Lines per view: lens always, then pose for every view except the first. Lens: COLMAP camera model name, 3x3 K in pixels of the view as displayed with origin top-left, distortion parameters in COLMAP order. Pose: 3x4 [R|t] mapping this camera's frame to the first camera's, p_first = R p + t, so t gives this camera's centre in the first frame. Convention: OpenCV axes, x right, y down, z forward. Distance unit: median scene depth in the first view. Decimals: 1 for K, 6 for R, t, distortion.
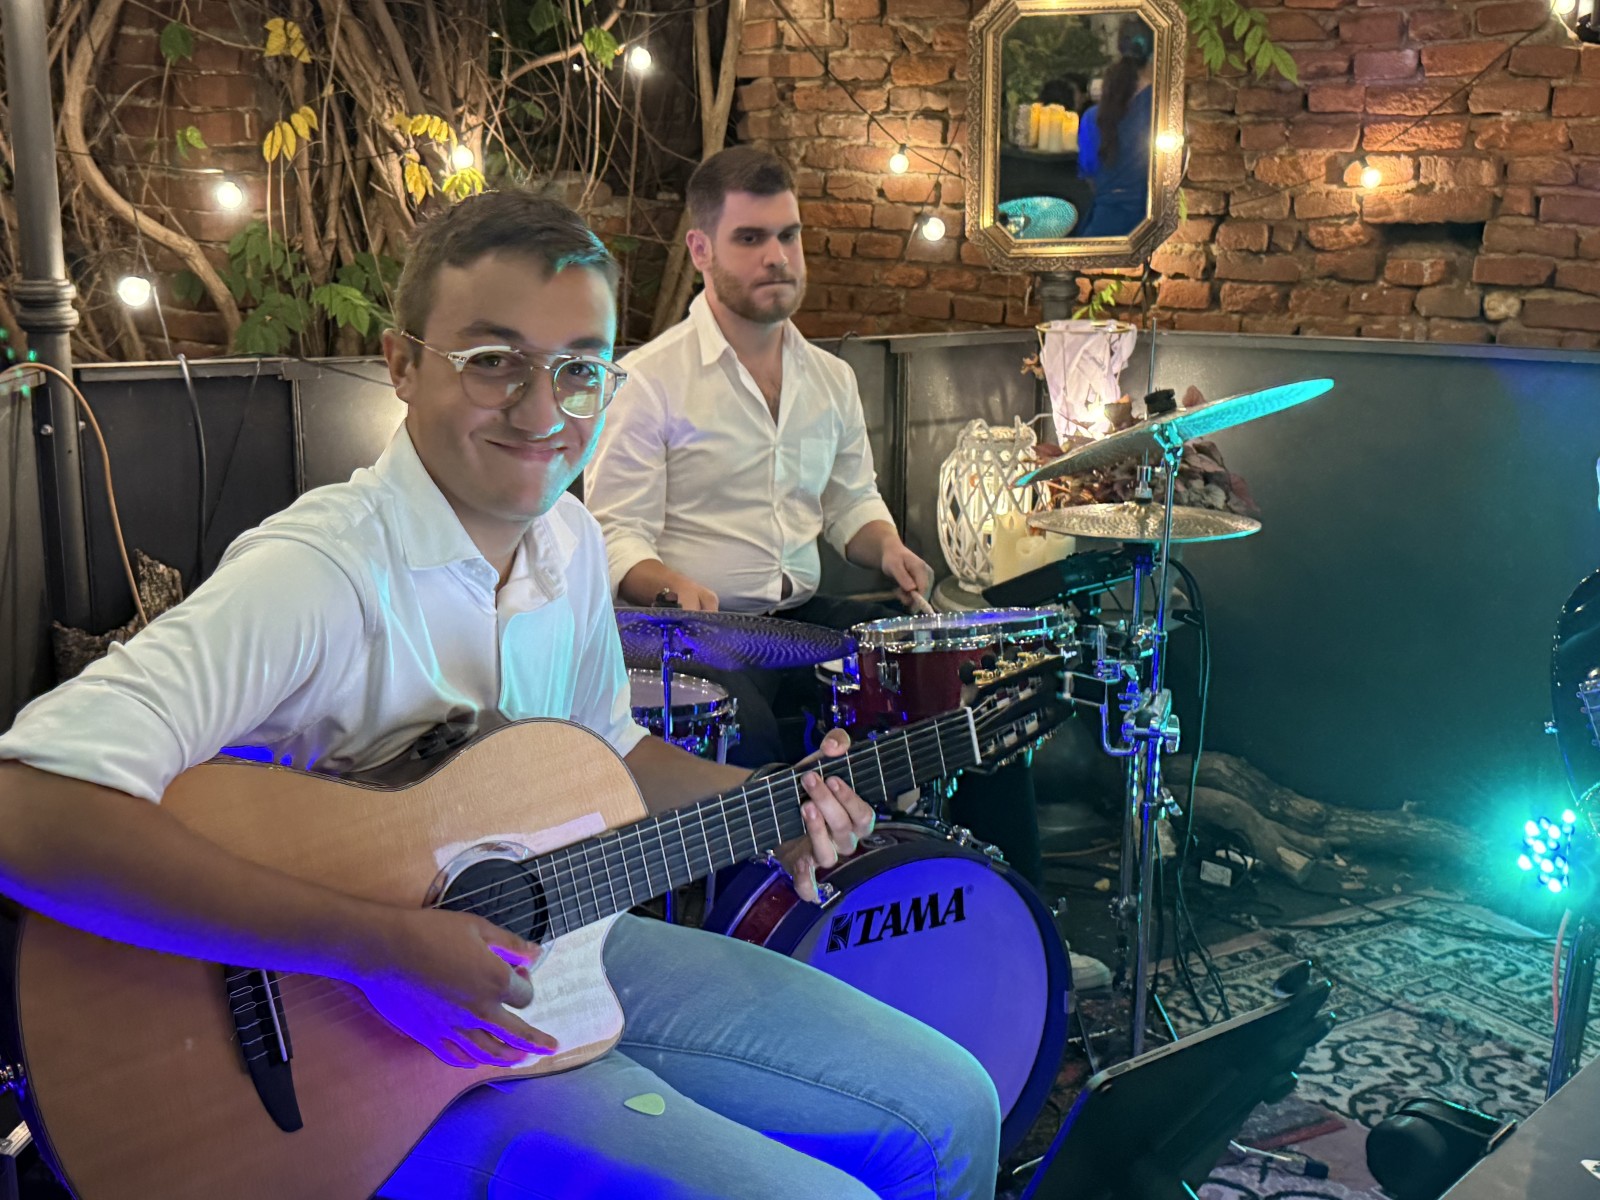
lens RADIAL K [[1886.0, 0, 787.7], [0, 1886.0, 606.8], [0, 0, 1]] dist [0.216149, -0.526918]
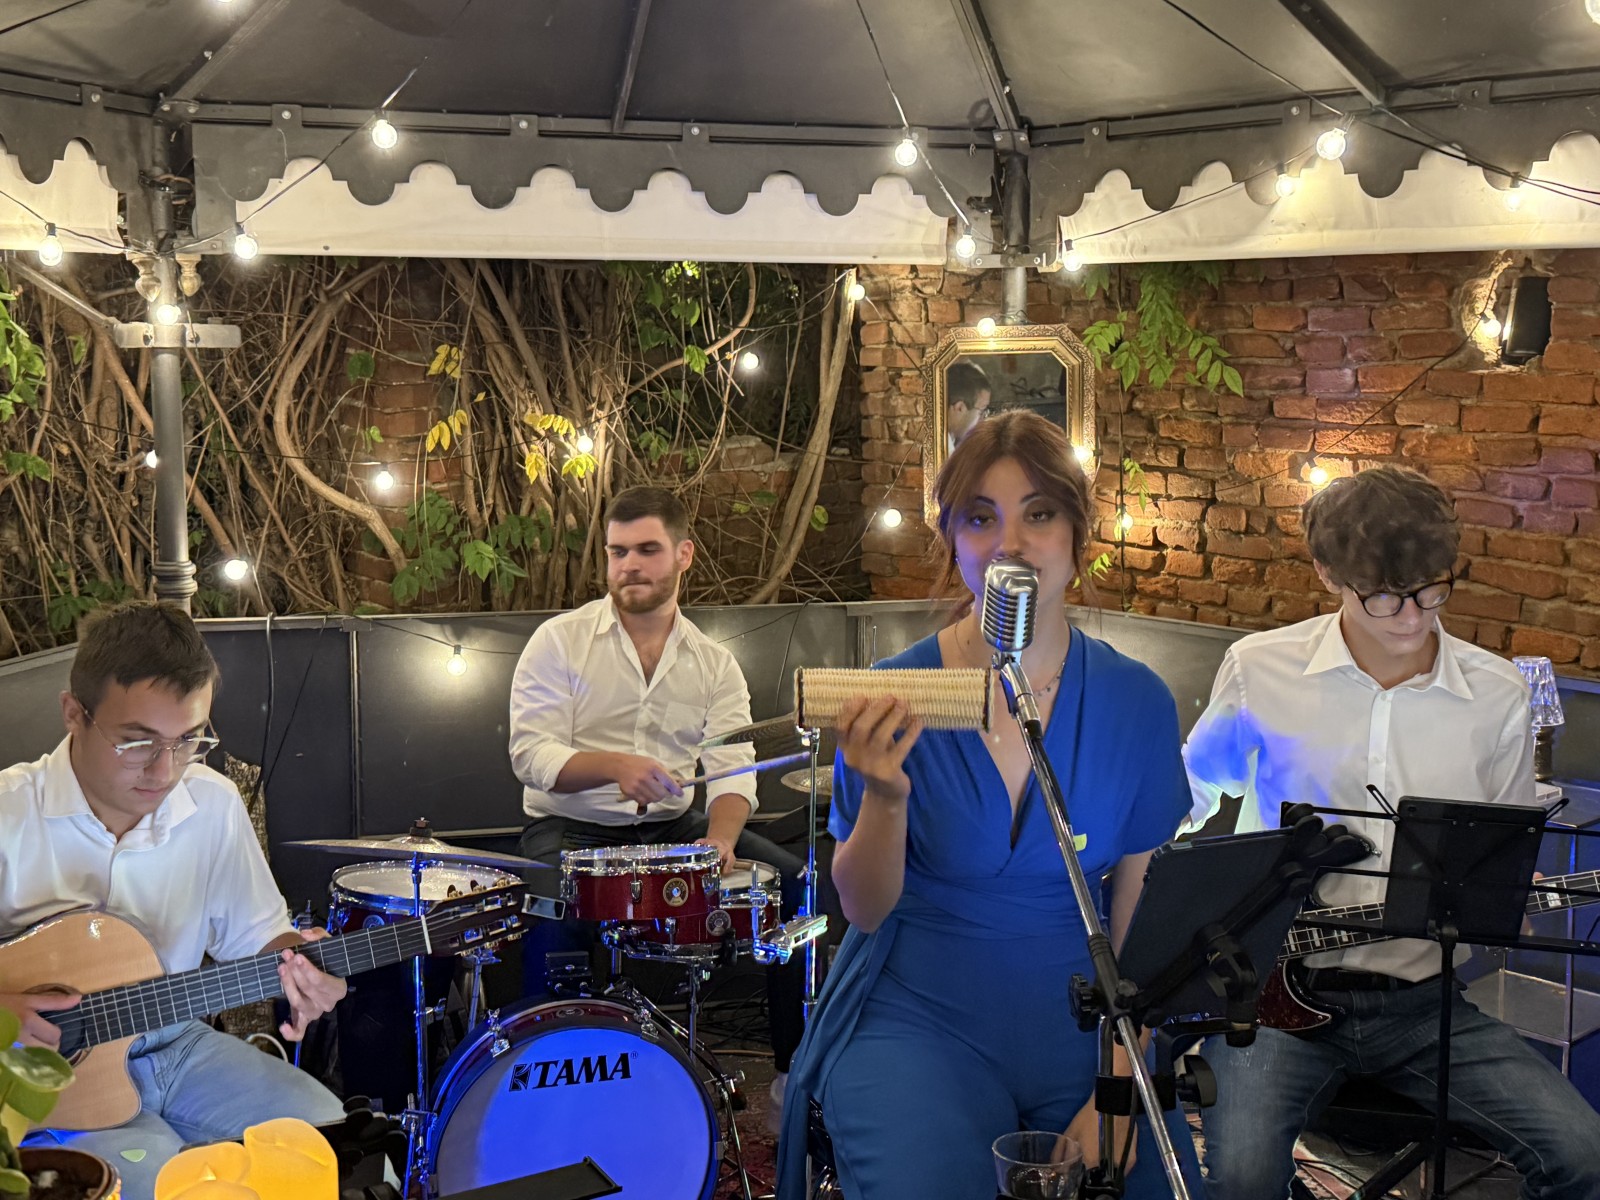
lens RADIAL K [[1881.4, 0, 795.2], [0, 1881.4, 583.2], [0, 0, 1]] dist [0.219742, -0.489679]
pose [[0.961640, 0.036883, -0.271825, 0.321751], [-0.062238, 0.994414, -0.085249, -0.043725], [0.267162, 0.098896, 0.958563, -0.172844]]
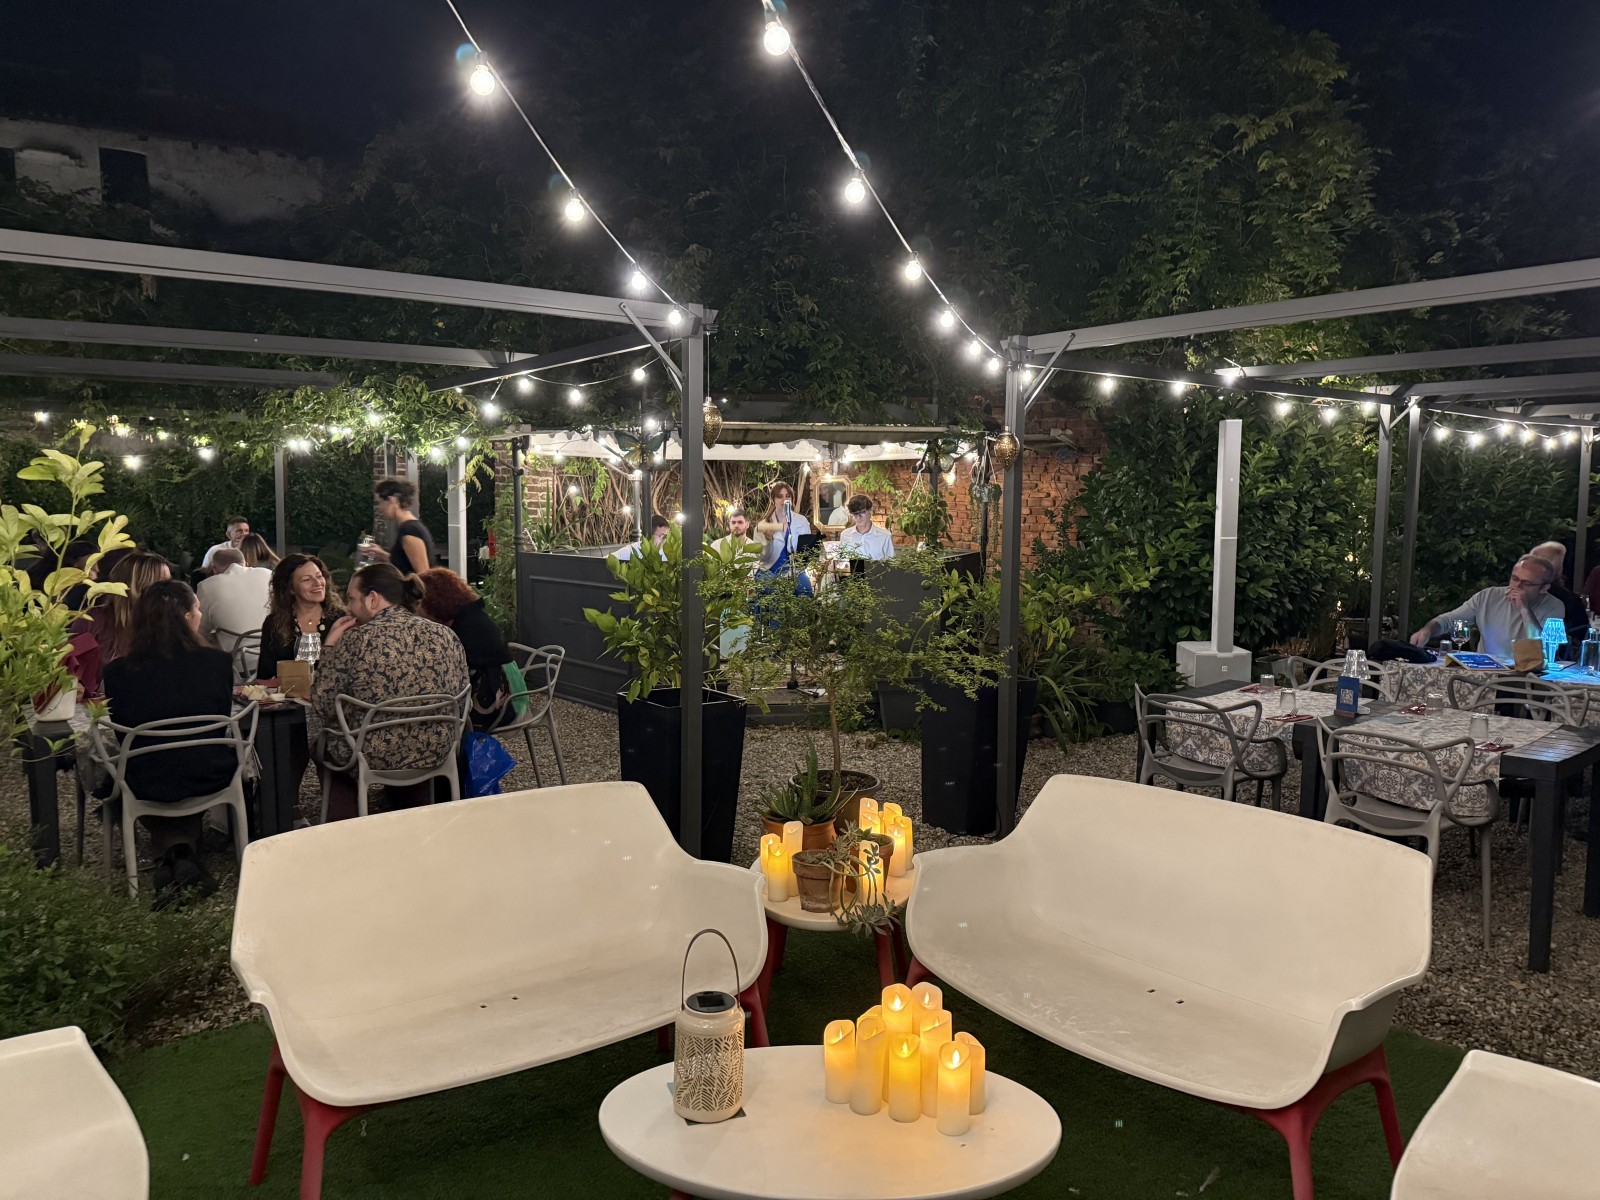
lens RADIAL K [[1110.0, 0, 791.9], [0, 1110.0, 600.0], [0, 0, 1]] dist [0.147851, -0.296586]
pose [[0.939580, 0.031771, -0.340852, 0.958522], [-0.079475, 0.988724, -0.126918, 0.344972], [0.332976, 0.146339, 0.931511, -1.563475]]
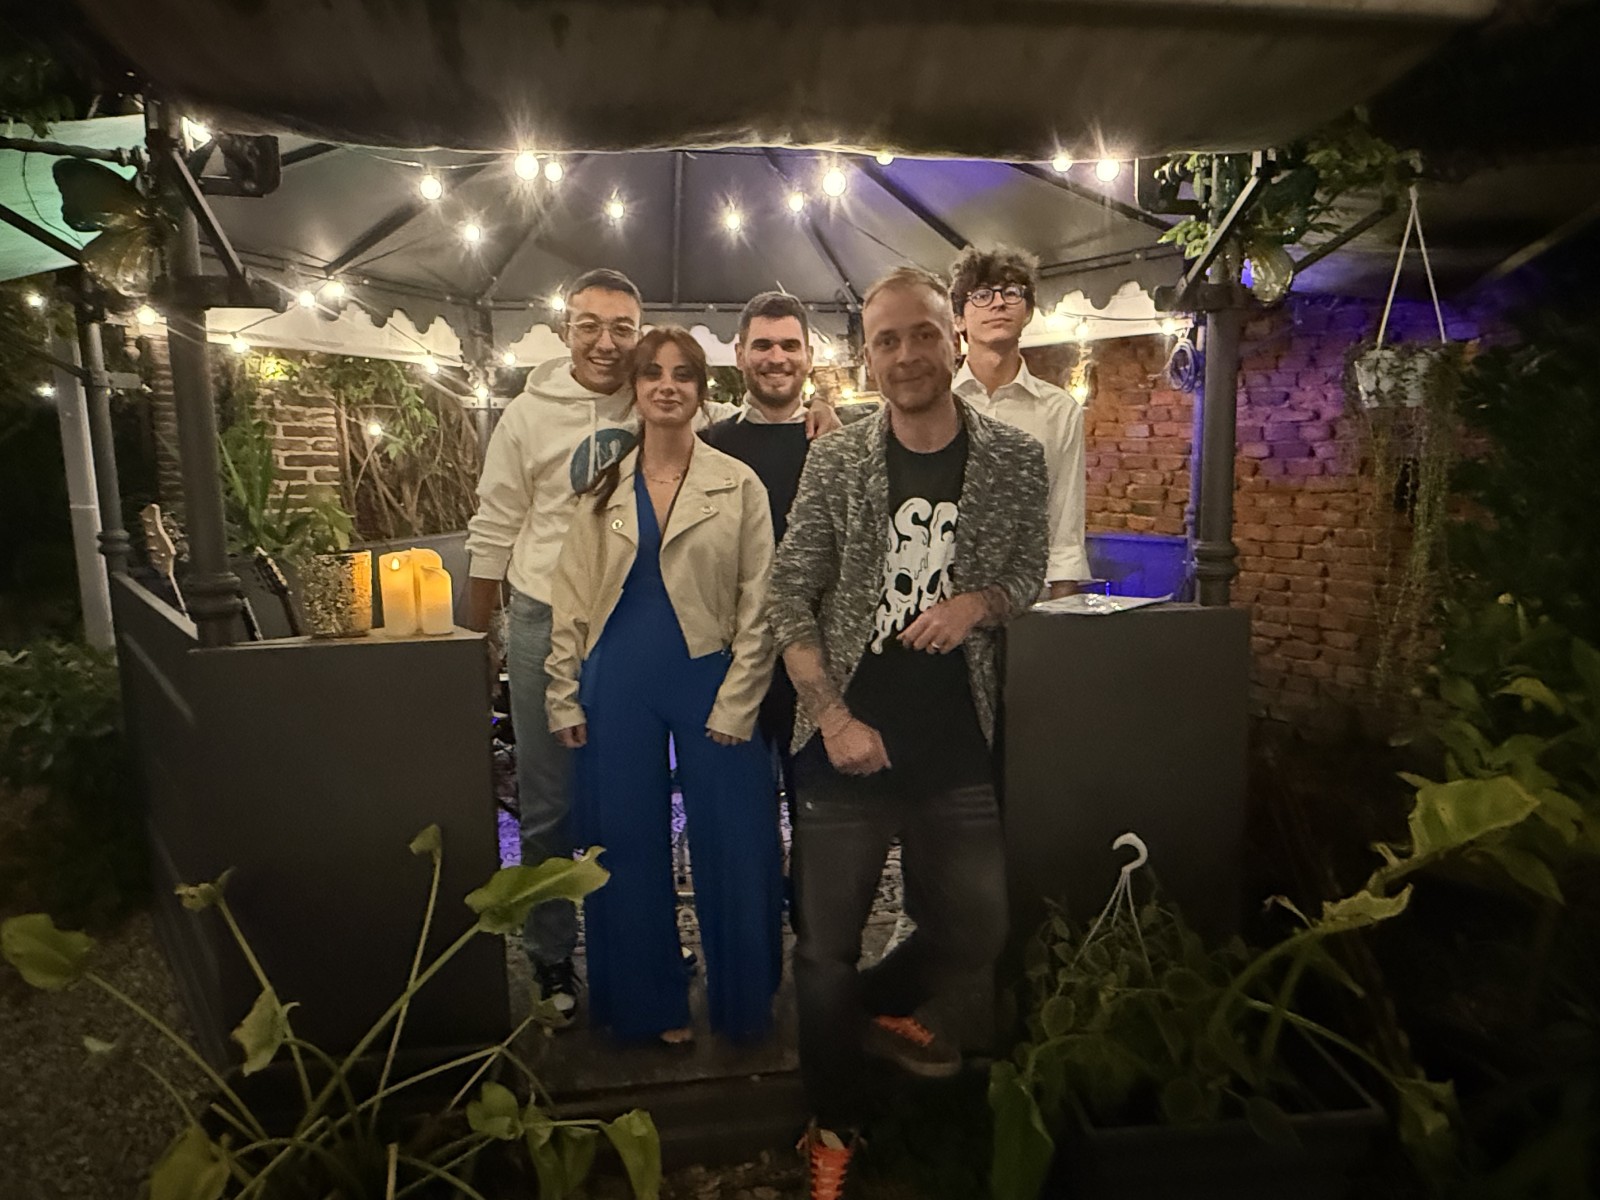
lens RADIAL K [[1006.5, 0, 805.0], [0, 1006.5, 605.4], [0, 0, 1]] dist [0.000354, 0.001309]
pose [[0.941479, 0.030598, -0.335681, 0.511940], [-0.056569, 0.996090, -0.067863, 0.067327], [0.332292, 0.082881, 0.939528, -0.305486]]
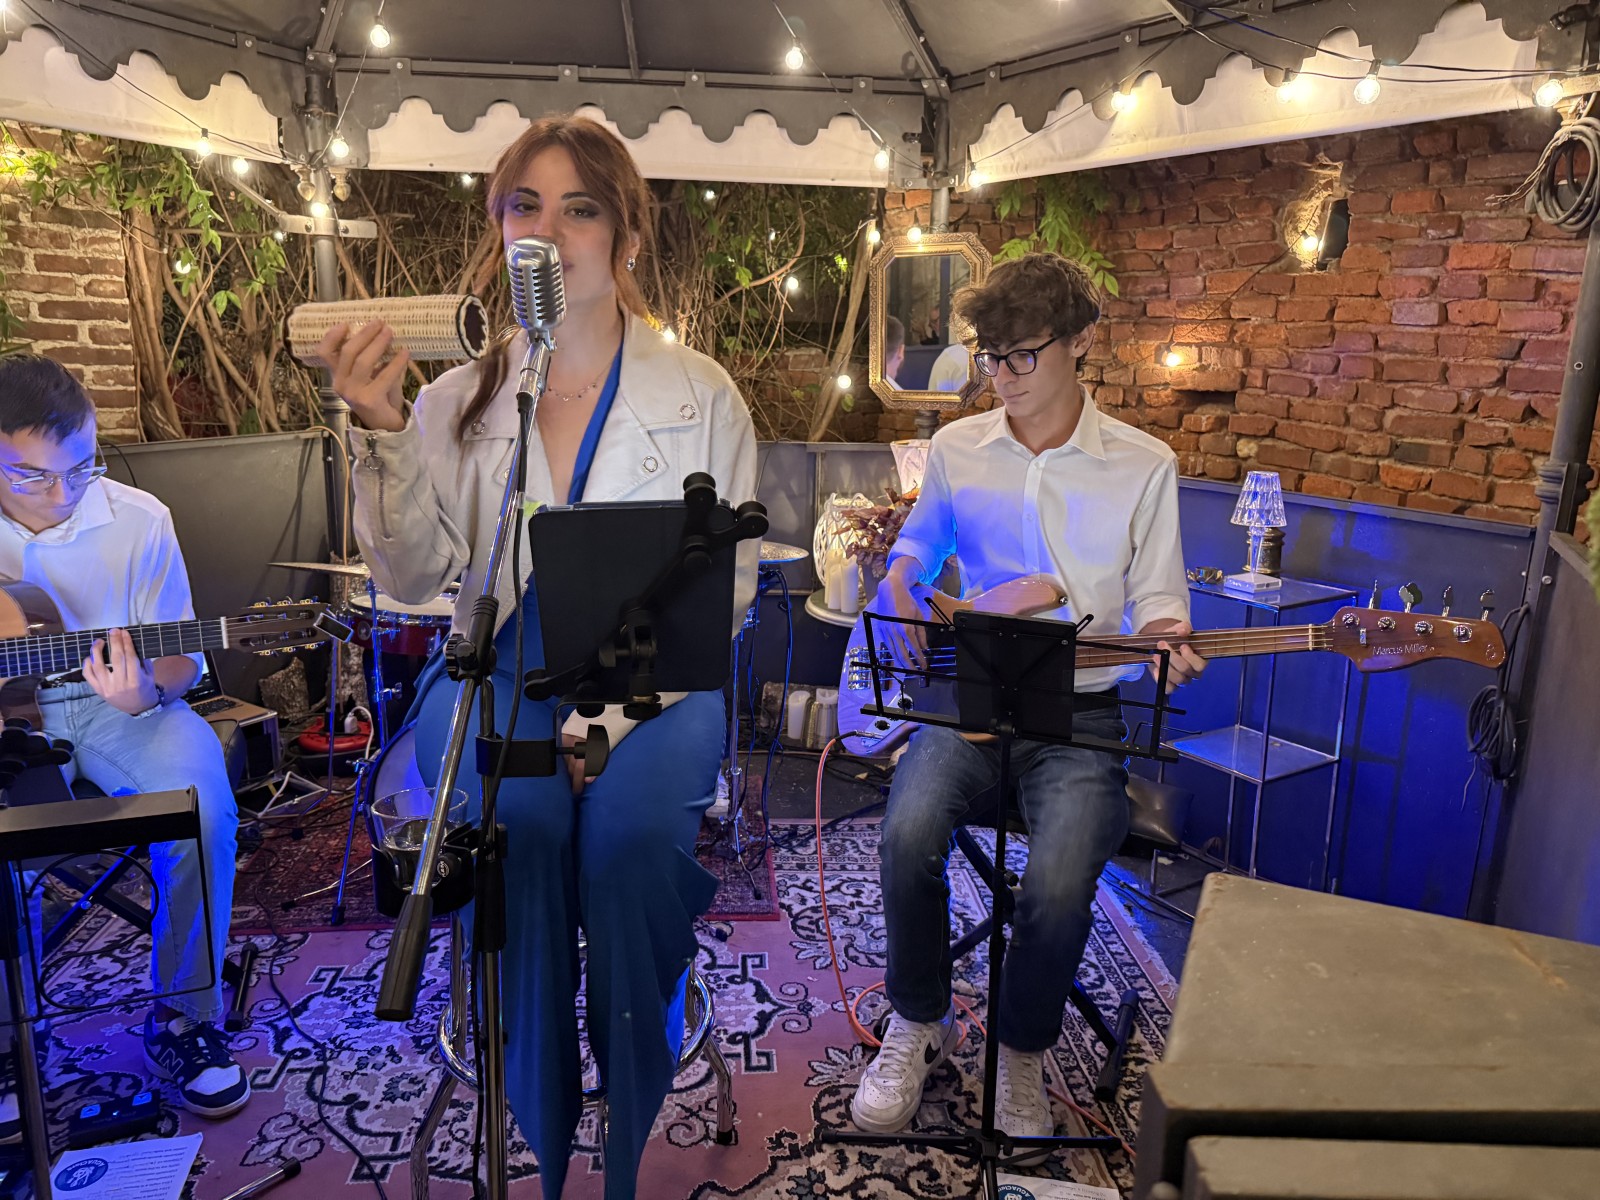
lens RADIAL K [[1132.7, 0, 804.7], [0, 1132.7, 596.4], [0, 0, 1]] dist [0.021077, -0.025201]
pose [[0.902835, 0.113077, -0.414853, 0.443635], [-0.117839, 0.992931, 0.014195, -0.015603], [0.413525, 0.036070, 0.909778, 0.069243]]
